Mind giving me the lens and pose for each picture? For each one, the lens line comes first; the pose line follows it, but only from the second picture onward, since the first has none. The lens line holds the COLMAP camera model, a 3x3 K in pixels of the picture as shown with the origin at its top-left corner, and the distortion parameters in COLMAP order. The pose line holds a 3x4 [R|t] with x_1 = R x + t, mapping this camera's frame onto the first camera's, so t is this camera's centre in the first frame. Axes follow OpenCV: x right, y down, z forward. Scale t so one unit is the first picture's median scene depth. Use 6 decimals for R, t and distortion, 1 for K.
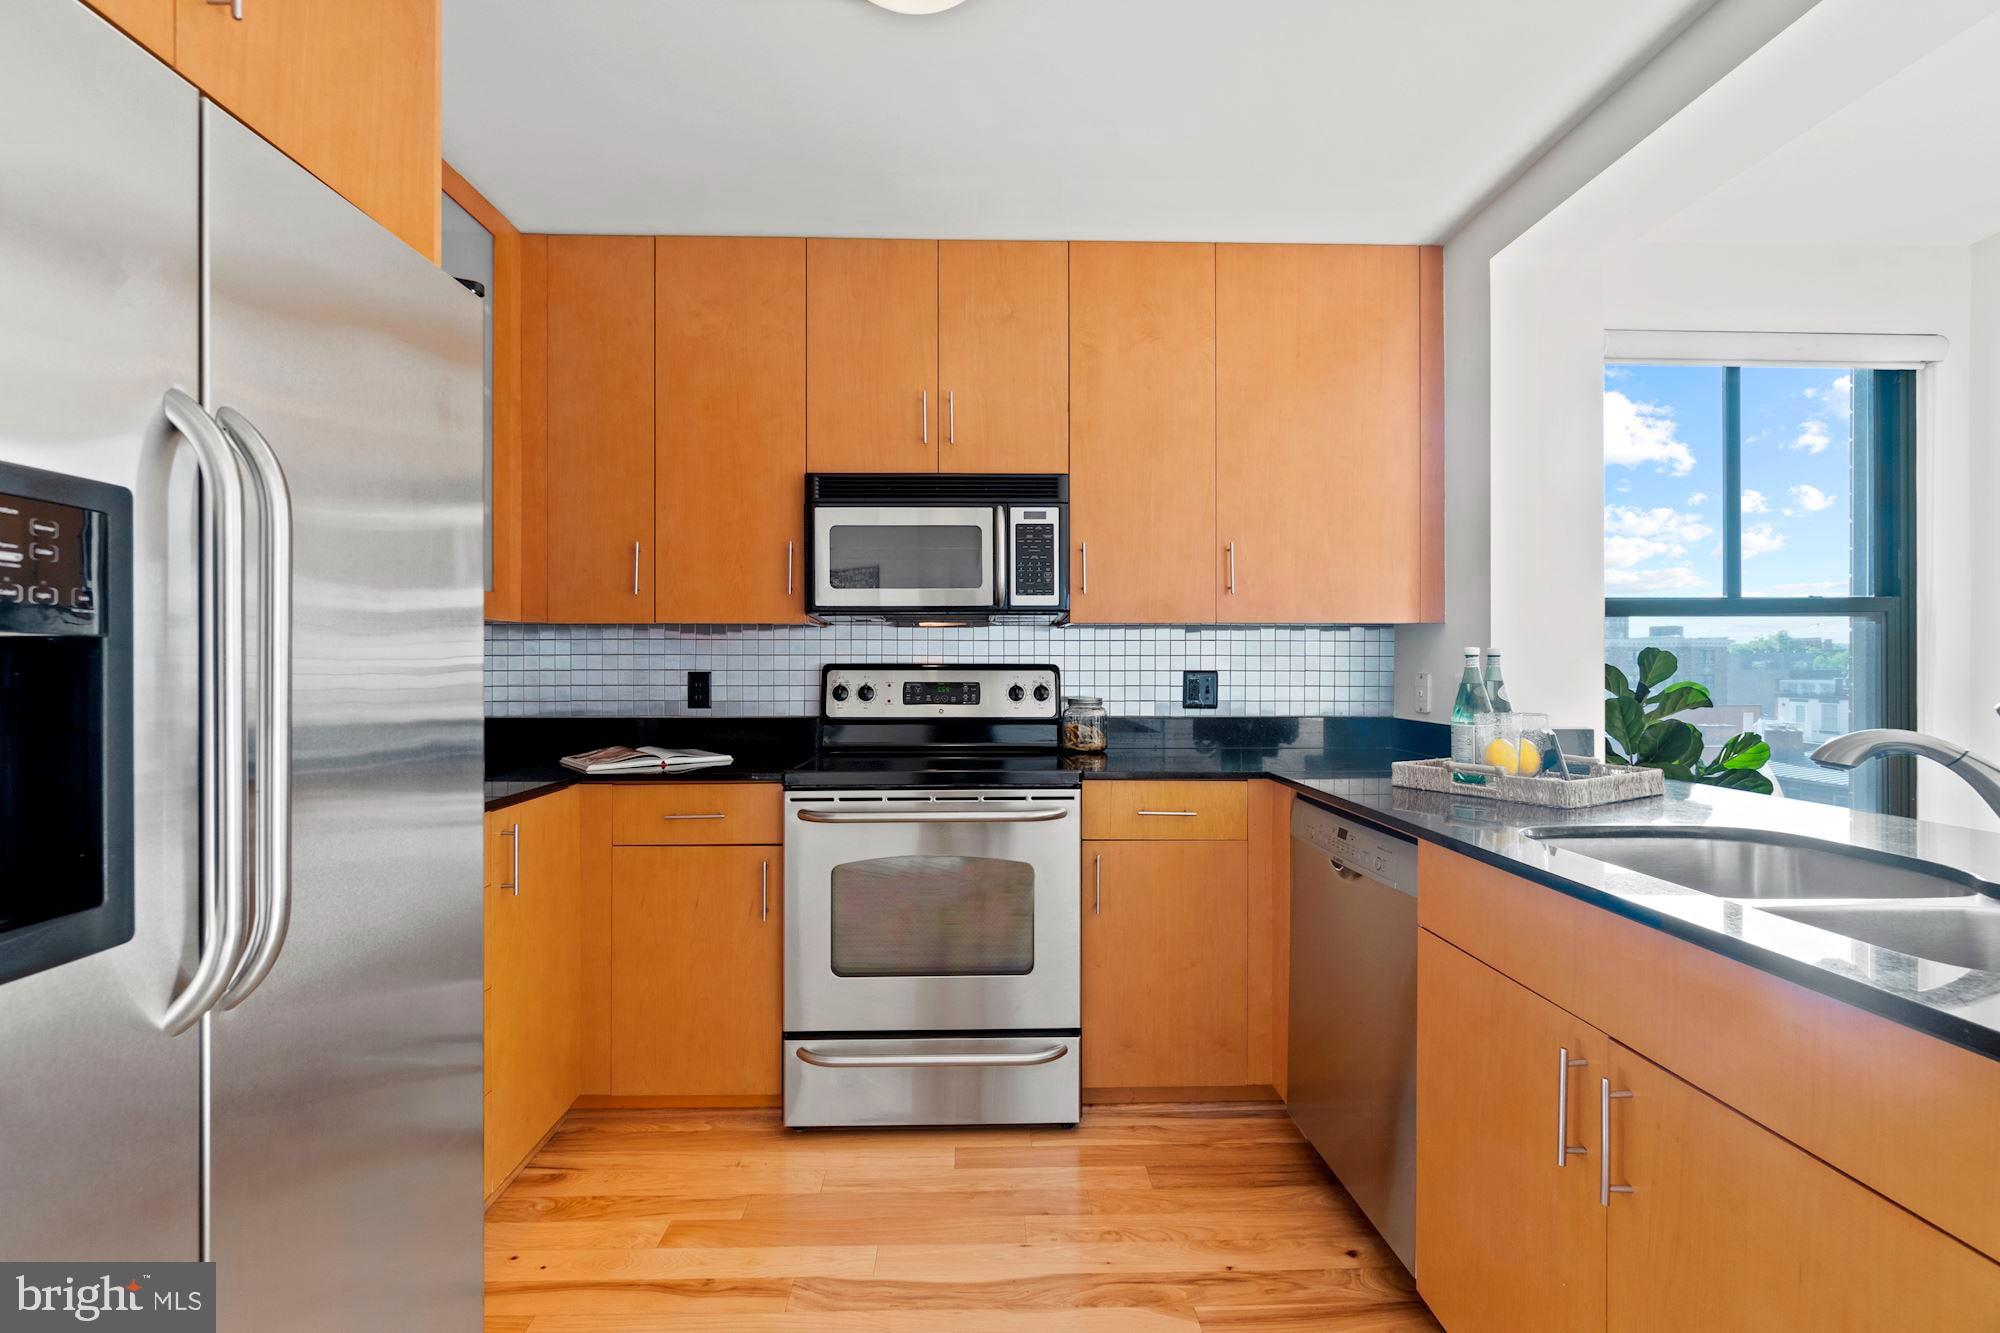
lens RADIAL K [[894.9, 0, 995.7], [0, 894.9, 664.1], [0, 0, 1]] dist [-0.012561, 0.000288]
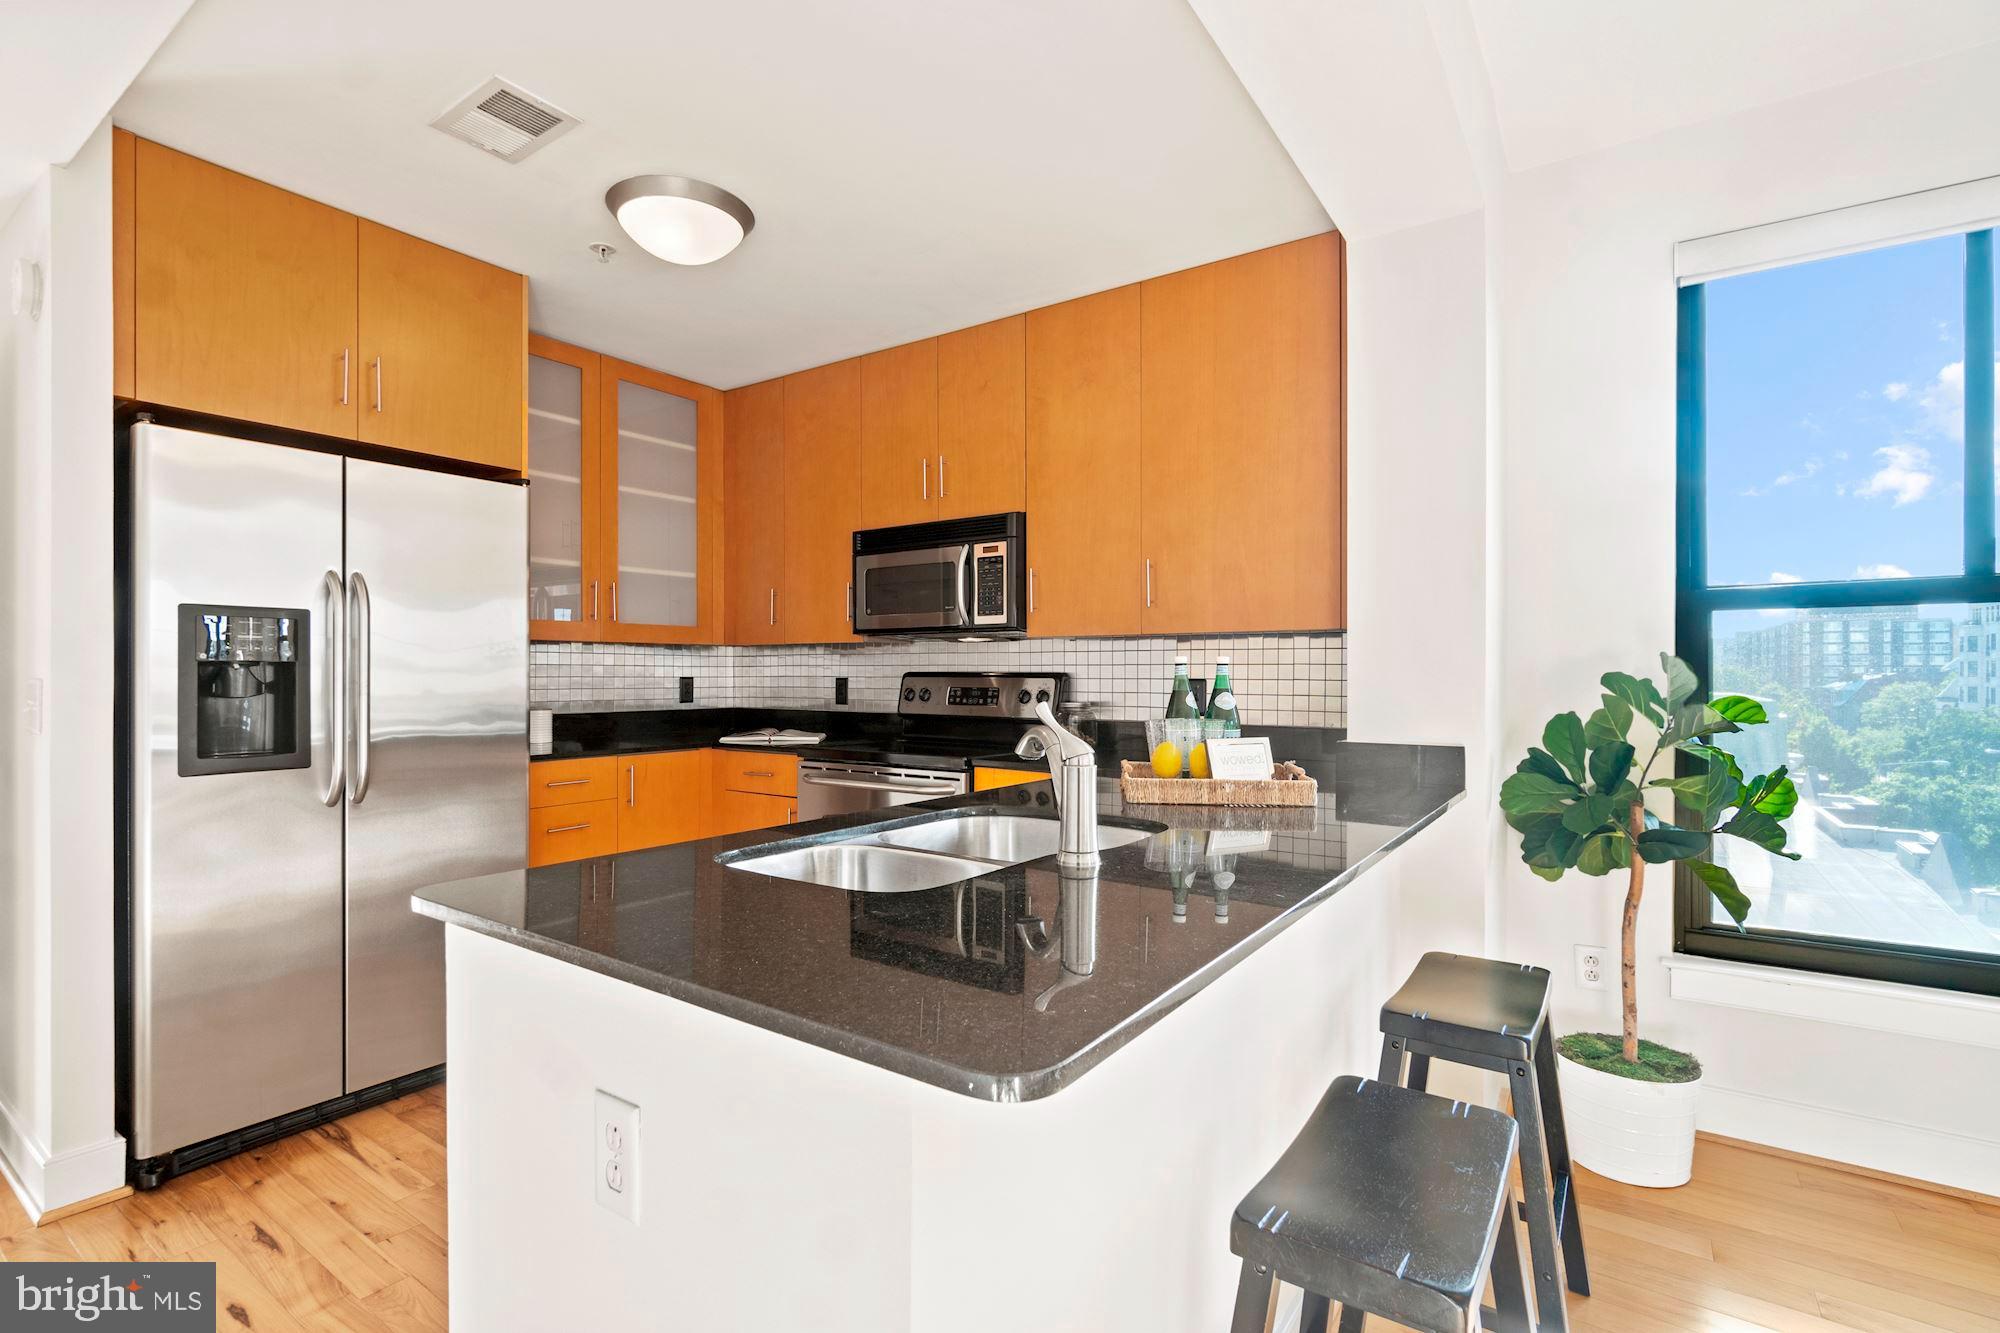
lens RADIAL K [[924.8, 0, 1005.0], [0, 924.8, 674.3], [0, 0, 1]] dist [-0.003348, 0.000612]
pose [[0.806341, 0.001058, -0.591449, 0.723028], [0.000584, 0.999996, 0.002584, -0.000818], [0.591450, -0.002429, 0.806338, 0.003014]]
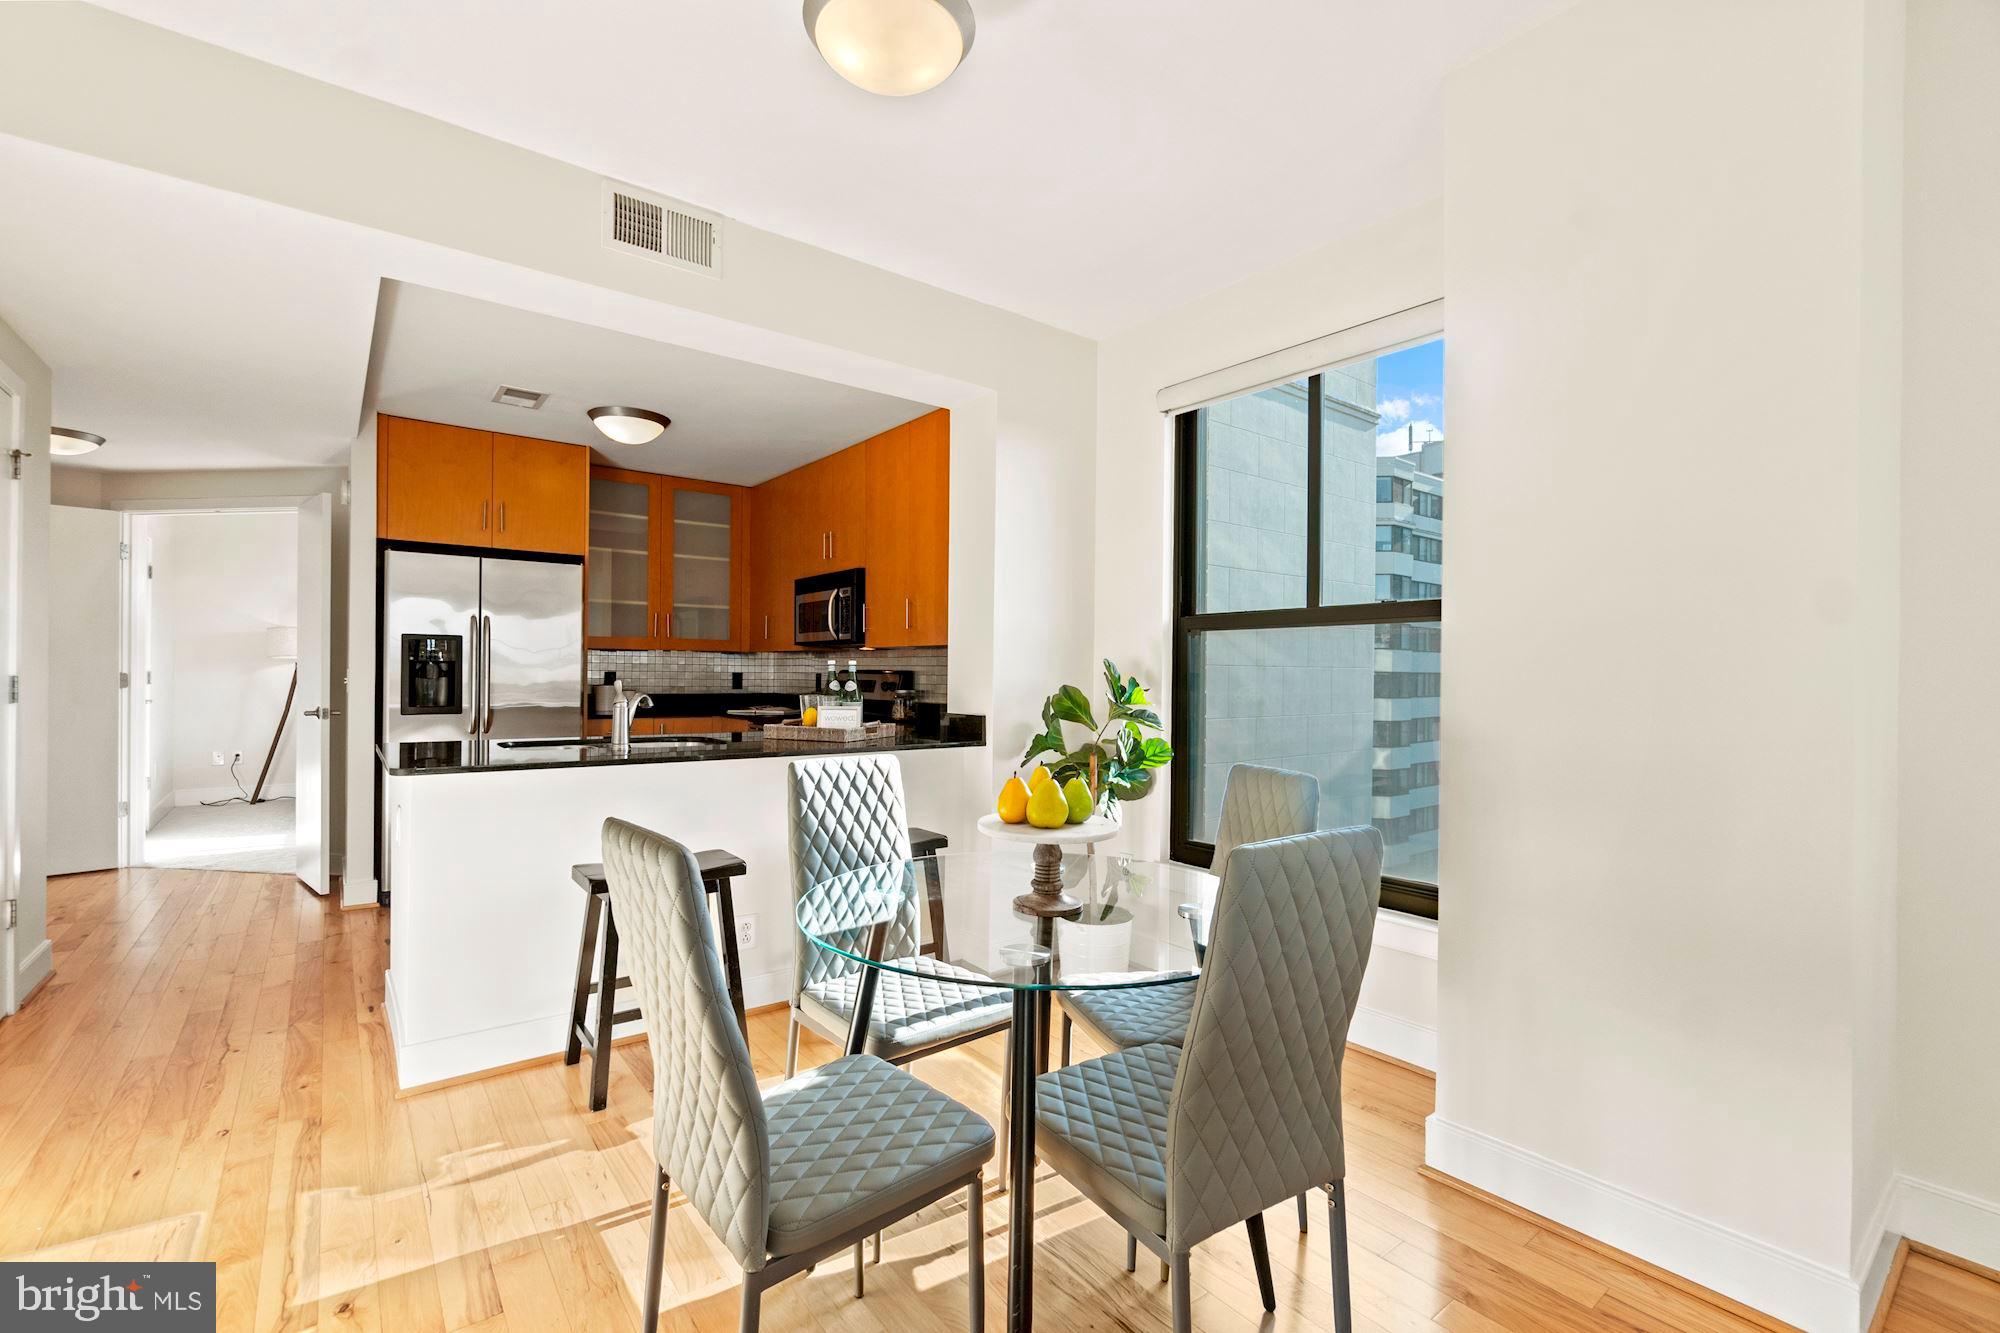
lens RADIAL K [[863.5, 0, 991.9], [0, 863.5, 671.2], [0, 0, 1]] dist [0.000917, -0.000102]
pose [[0.590373, 0.002534, -0.807127, 1.302664], [-0.006845, 0.999975, -0.001868, 0.002402], [0.807102, 0.006627, 0.590375, 0.109126]]
